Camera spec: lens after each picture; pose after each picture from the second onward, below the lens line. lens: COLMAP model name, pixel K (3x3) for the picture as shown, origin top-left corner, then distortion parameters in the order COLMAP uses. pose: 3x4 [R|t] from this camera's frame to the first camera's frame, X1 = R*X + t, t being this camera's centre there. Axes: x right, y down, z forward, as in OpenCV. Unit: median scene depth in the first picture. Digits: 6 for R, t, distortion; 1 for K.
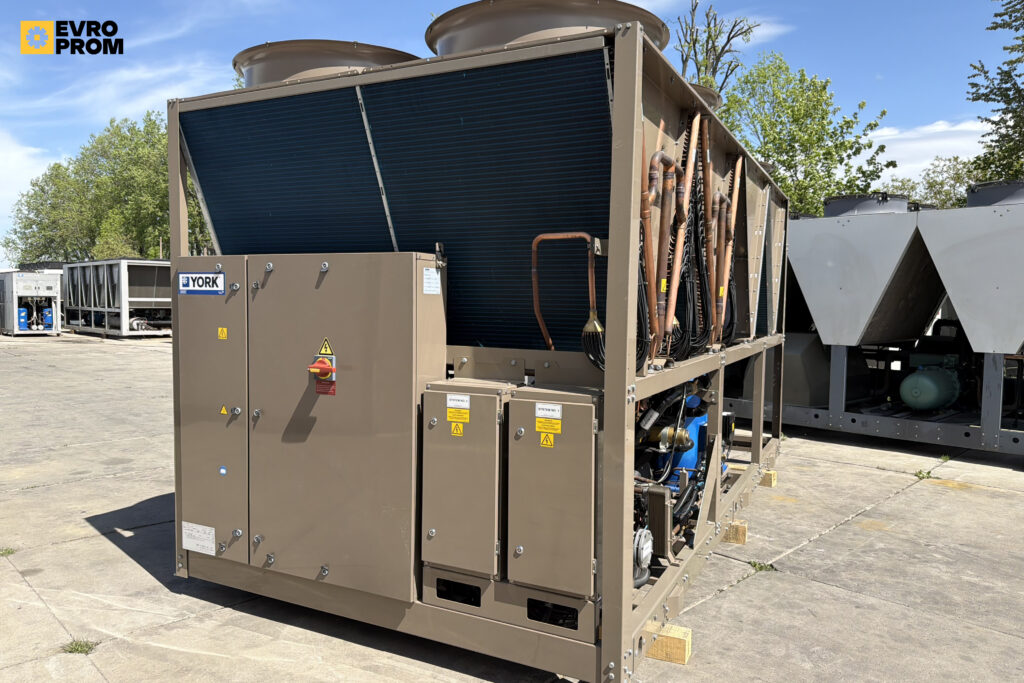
lens RADIAL K [[725.8, 0, 515.4], [0, 725.8, 345.6], [0, 0, 1]] dist [0.066026, -0.093242]
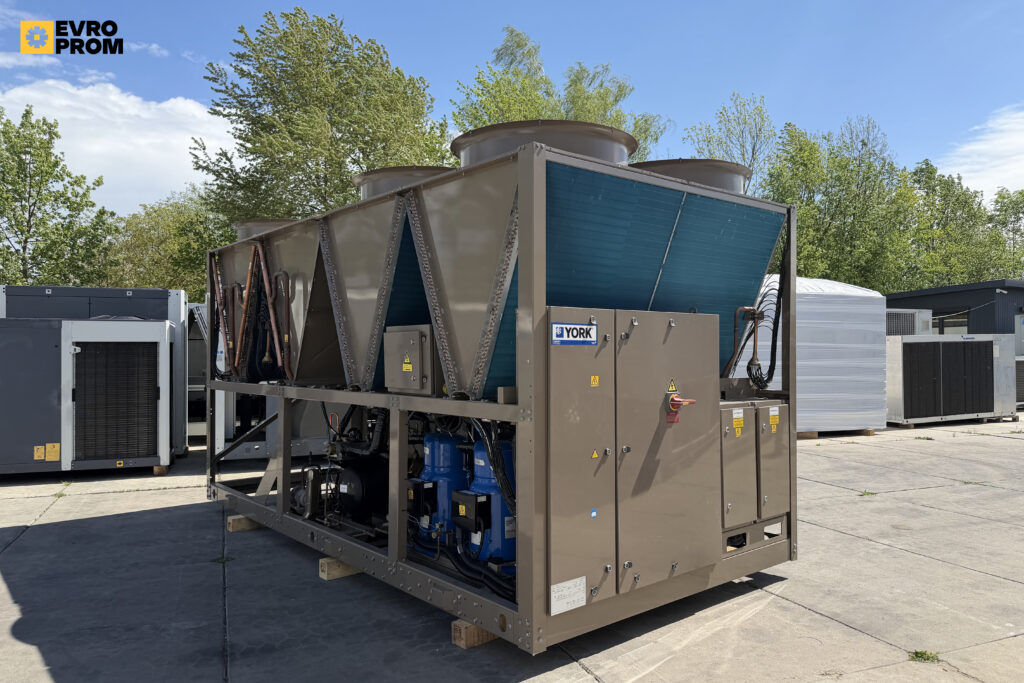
lens RADIAL K [[734.9, 0, 511.6], [0, 734.9, 330.4], [0, 0, 1]] dist [0.067986, -0.084363]
pose [[0.388603, 0.010784, 0.921342, -1.399537], [0.063686, 0.997226, -0.038534, -0.055519], [-0.919202, 0.073651, 0.386838, 0.677856]]
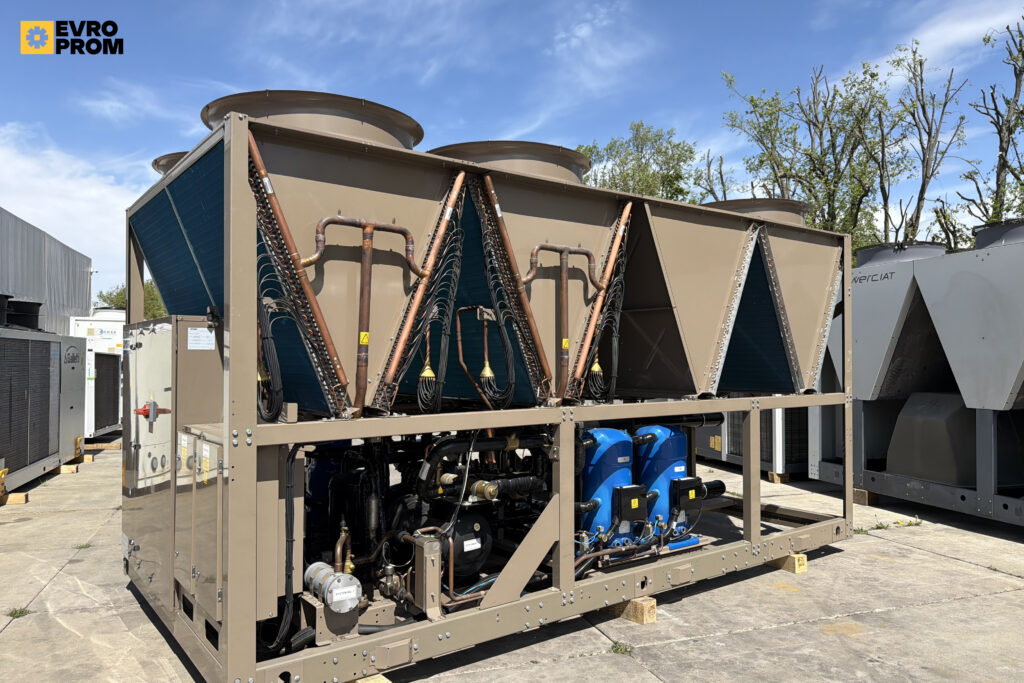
lens RADIAL K [[725.8, 0, 515.4], [0, 725.8, 345.6], [0, 0, 1]] dist [0.066026, -0.093242]
pose [[0.897169, -0.018602, -0.441296, 0.759968], [-0.018058, 0.996733, -0.078728, 0.006420], [0.441319, 0.078601, 0.893901, 0.138388]]
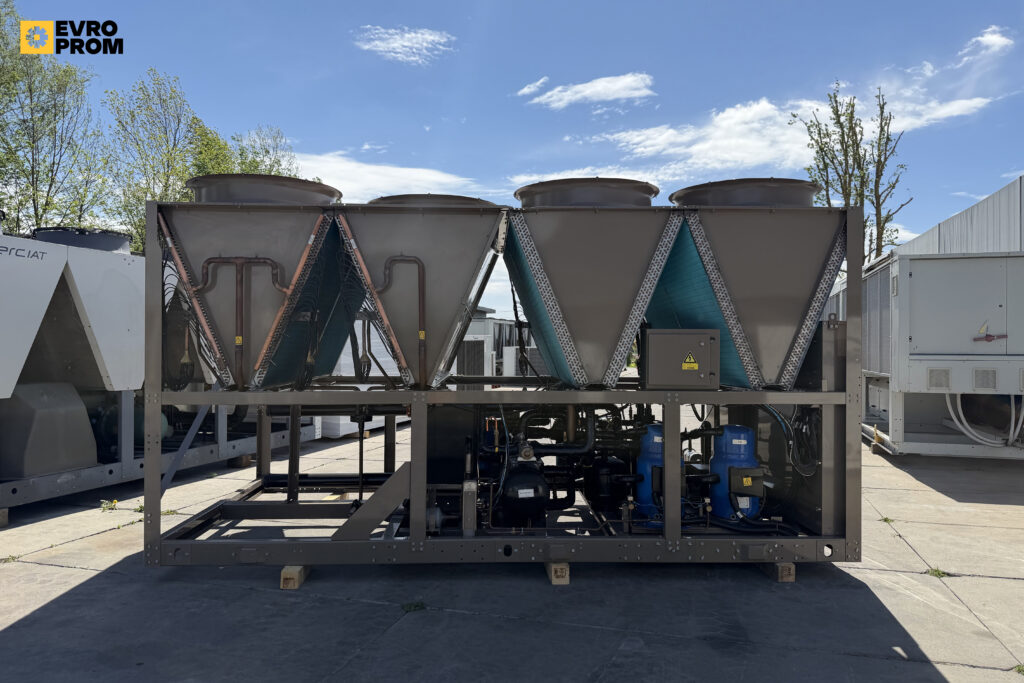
lens RADIAL K [[735.3, 0, 510.5], [0, 735.3, 323.1], [0, 0, 1]] dist [-0.006867, -0.006807]
pose [[-0.479299, 0.006455, 0.877628, -1.389289], [0.048913, 0.998615, 0.019368, -0.178220], [-0.876287, 0.052210, -0.478951, 2.284421]]
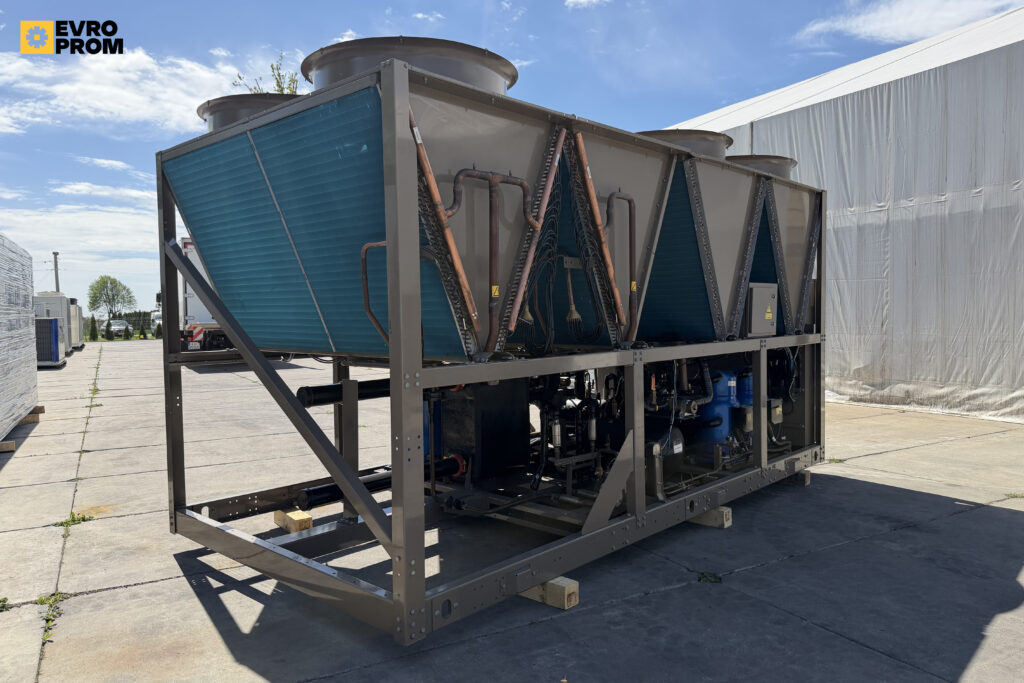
lens RADIAL K [[733.5, 0, 505.5], [0, 733.5, 350.8], [0, 0, 1]] dist [-0.005982, 0.006089]
pose [[-0.963911, -0.019928, 0.265478, -0.196931], [0.013892, 0.992071, 0.124907, -0.186136], [-0.265862, 0.124087, -0.955991, 3.009266]]
